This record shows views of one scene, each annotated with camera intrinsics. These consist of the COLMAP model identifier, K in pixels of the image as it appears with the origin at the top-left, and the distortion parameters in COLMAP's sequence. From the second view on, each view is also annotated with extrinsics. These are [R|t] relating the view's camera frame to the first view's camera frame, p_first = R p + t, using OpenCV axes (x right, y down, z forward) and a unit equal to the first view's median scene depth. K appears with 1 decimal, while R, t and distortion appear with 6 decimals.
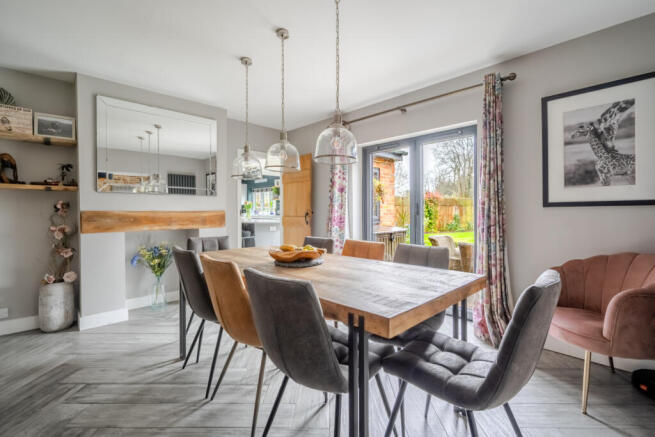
lens RADIAL K [[298.7, 0, 329.7], [0, 298.7, 212.7], [0, 0, 1]] dist [-0.000482, 0.000251]
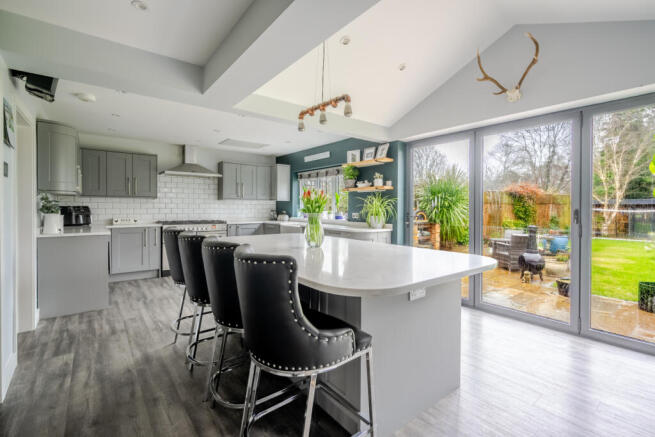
lens RADIAL K [[298.7, 0, 329.7], [0, 298.7, 212.7], [0, 0, 1]] dist [-0.000482, 0.000251]
pose [[0.994556, 0.008248, -0.103878, -0.143910], [-0.007149, 0.999915, 0.010946, -0.010642], [0.103960, -0.010144, 0.994530, 0.444461]]
